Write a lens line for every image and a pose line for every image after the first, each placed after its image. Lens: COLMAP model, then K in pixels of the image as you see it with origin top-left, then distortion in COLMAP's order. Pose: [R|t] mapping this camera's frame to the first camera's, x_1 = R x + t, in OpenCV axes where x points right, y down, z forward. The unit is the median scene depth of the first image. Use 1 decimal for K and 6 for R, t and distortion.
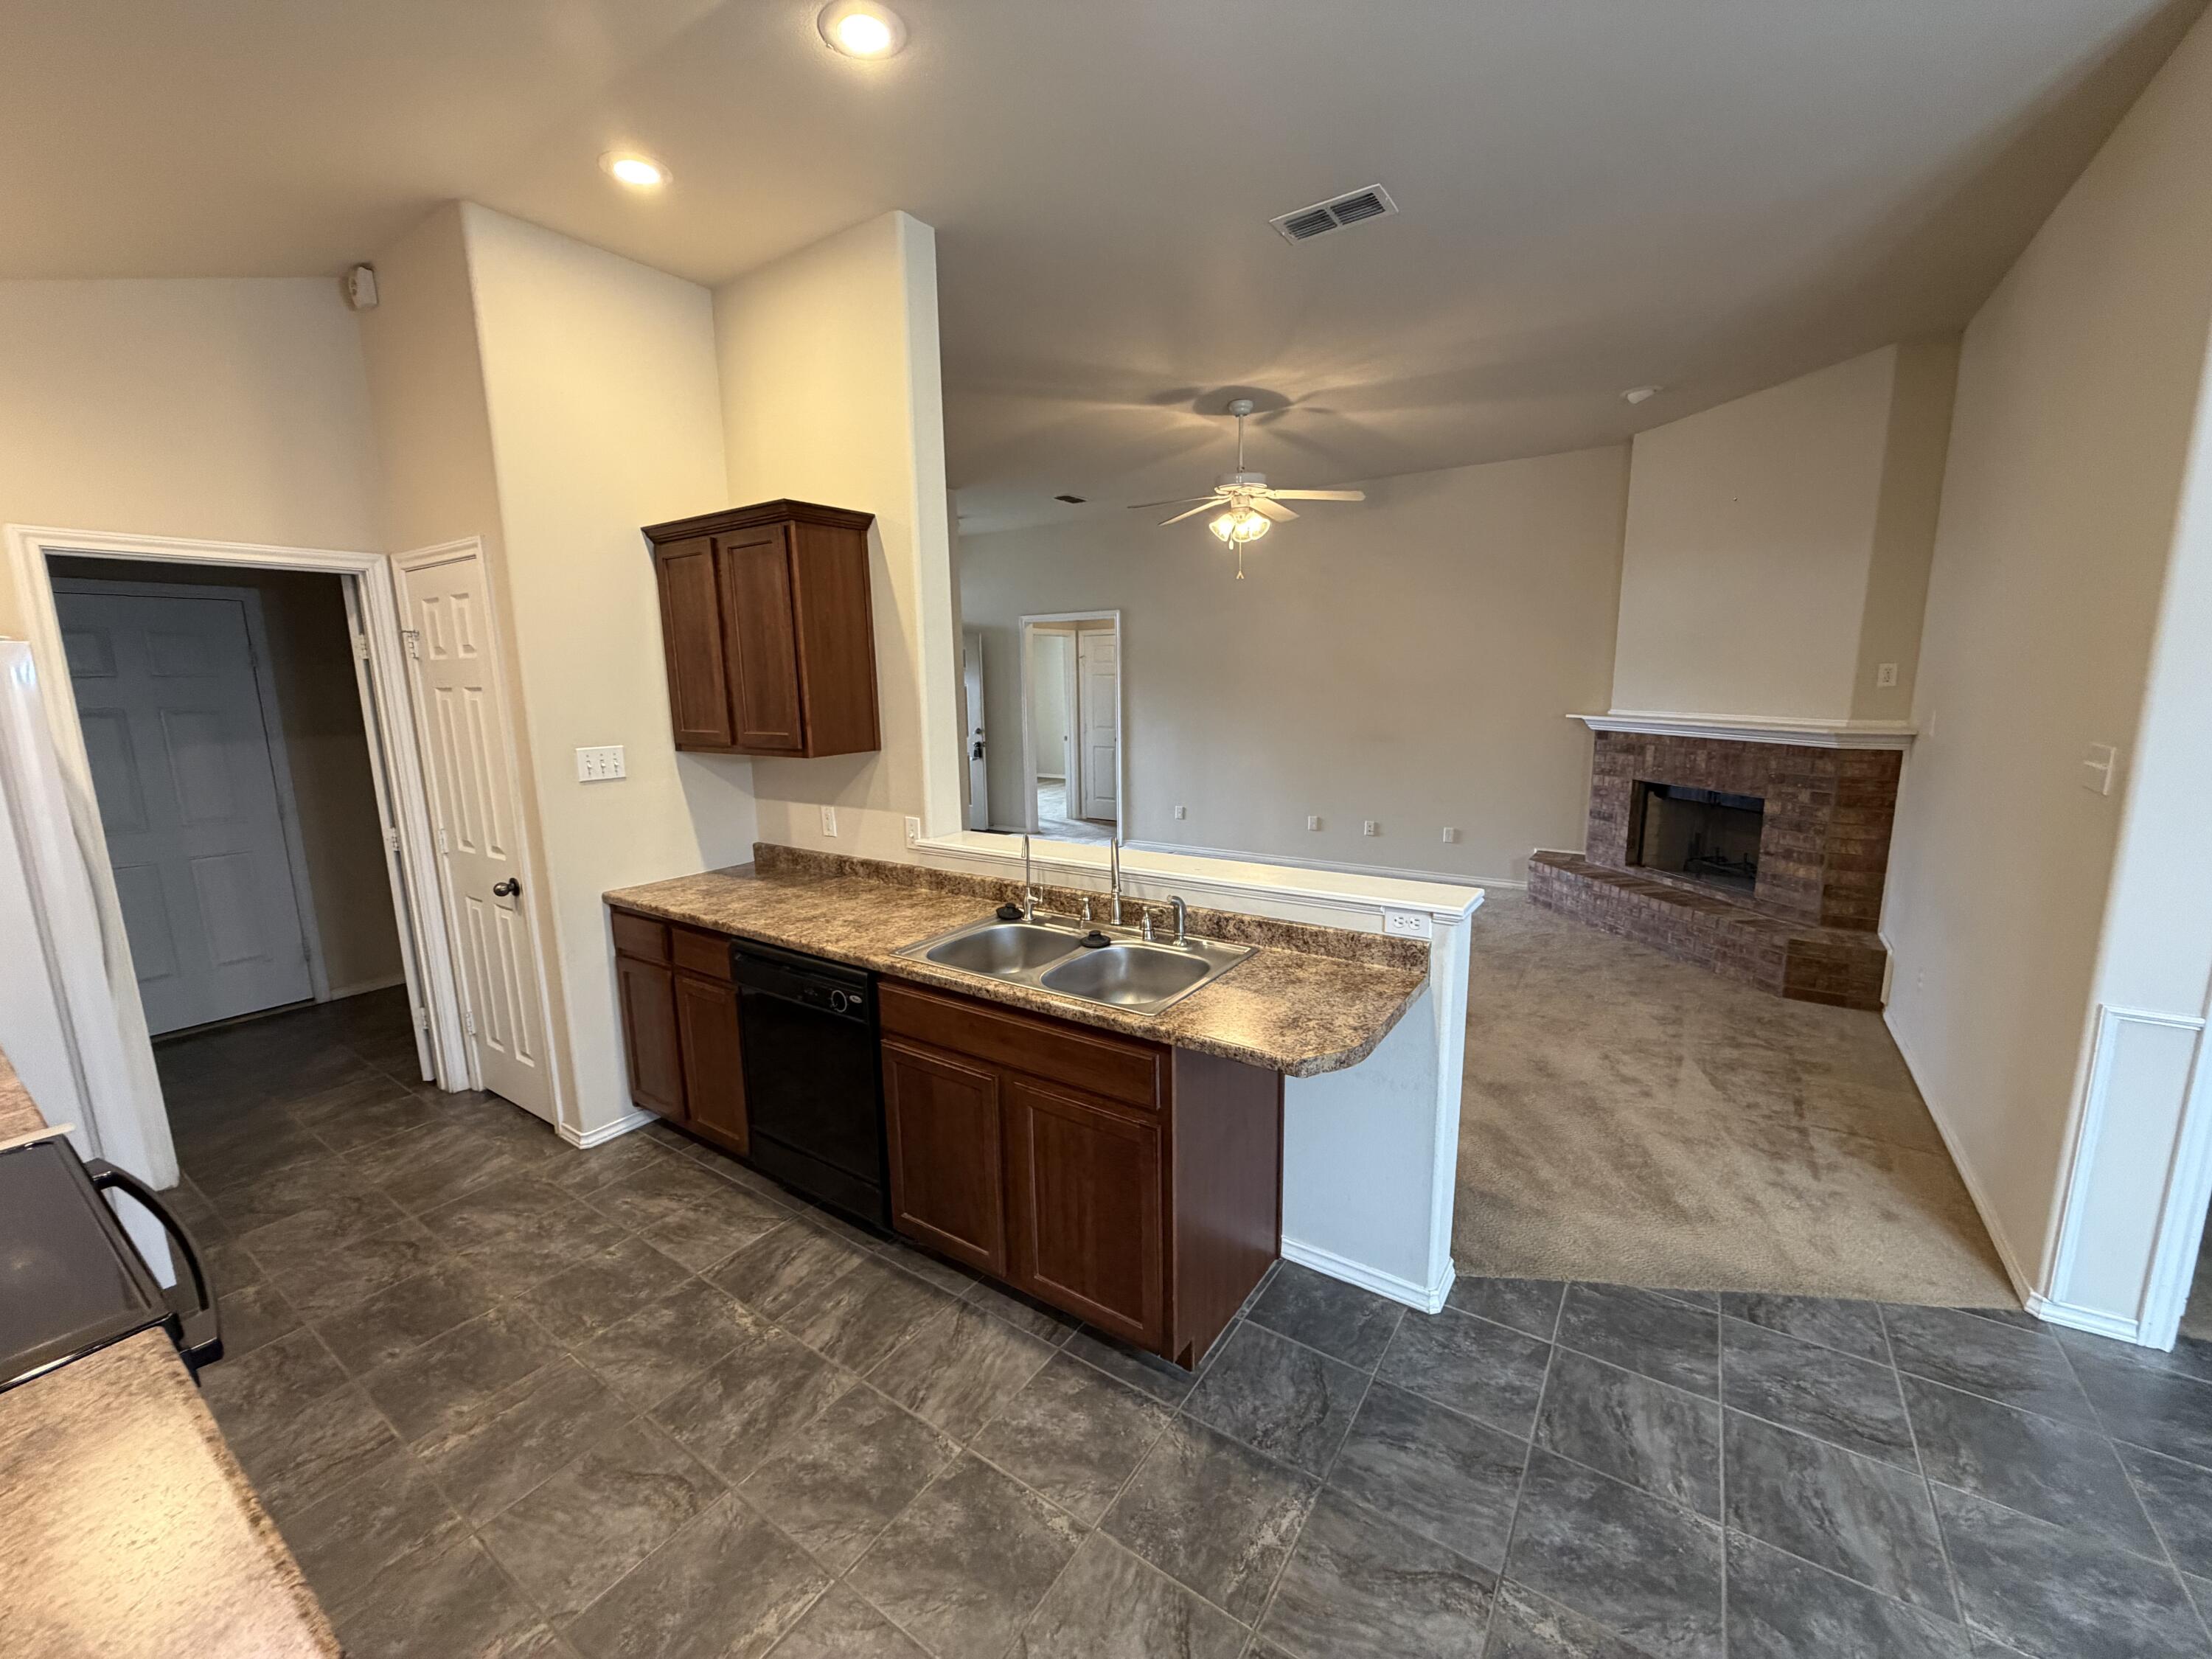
lens RADIAL K [[883.1, 0, 1101.4], [0, 883.1, 829.9], [0, 0, 1]] dist [0.002669, -0.000467]
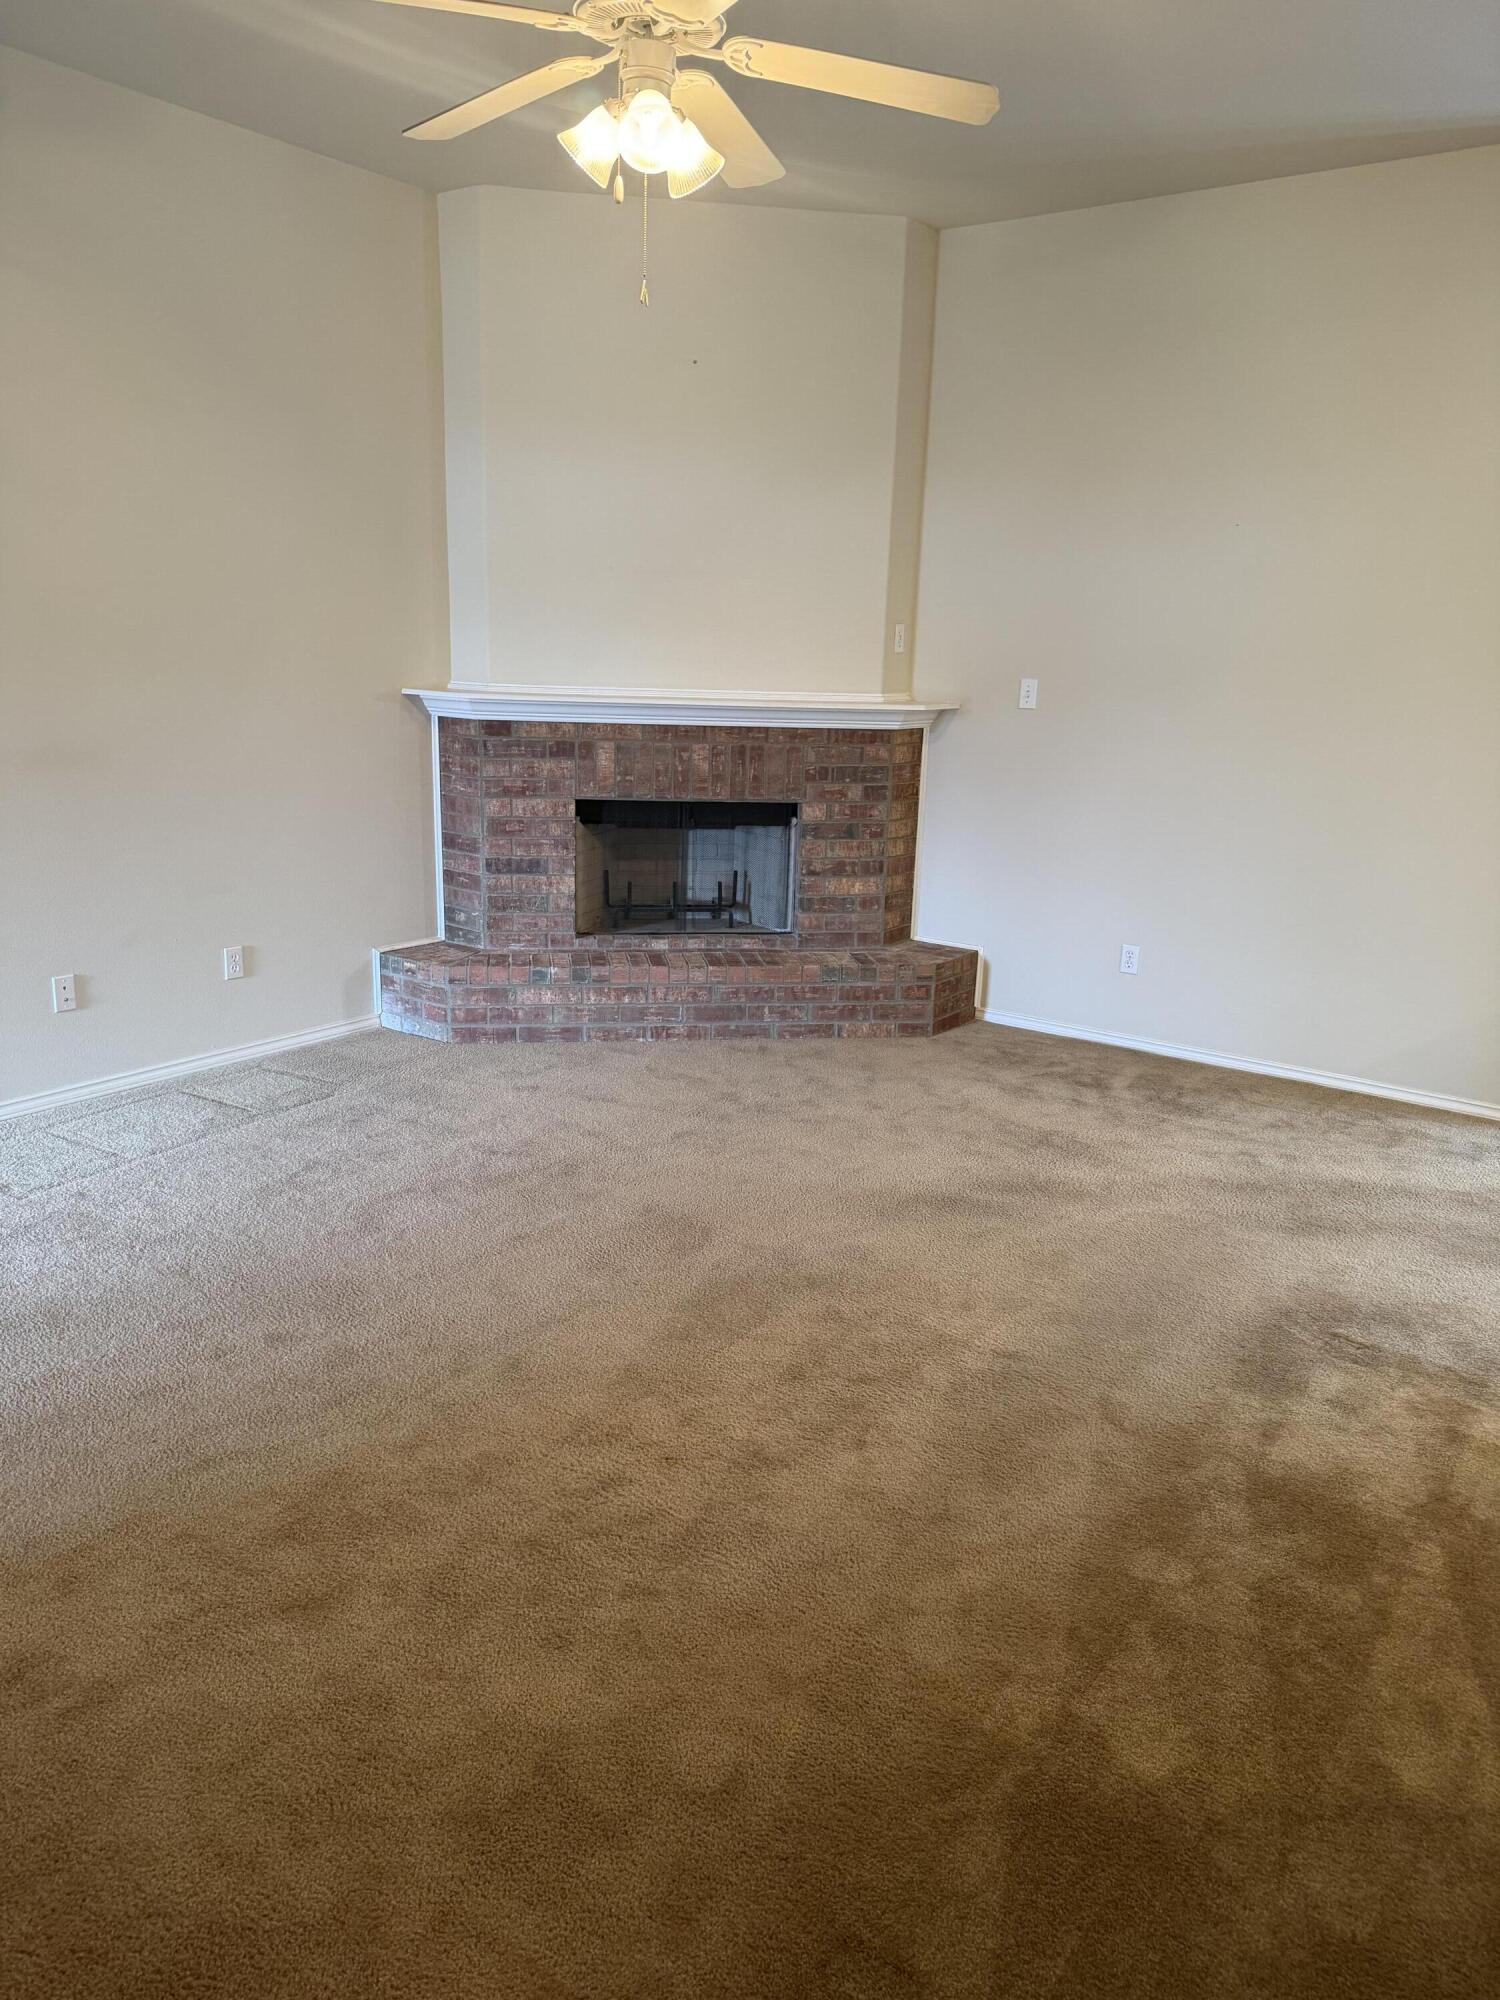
lens RADIAL K [[1432.2, 0, 746.8], [0, 1432.2, 1006.1], [0, 0, 1]] dist [0.047040, -0.028287]
pose [[0.014509, -0.220833, 0.975204, -0.530418], [0.142480, 0.965811, 0.216586, -0.151400], [-0.989691, 0.135805, 0.045477, 1.100002]]
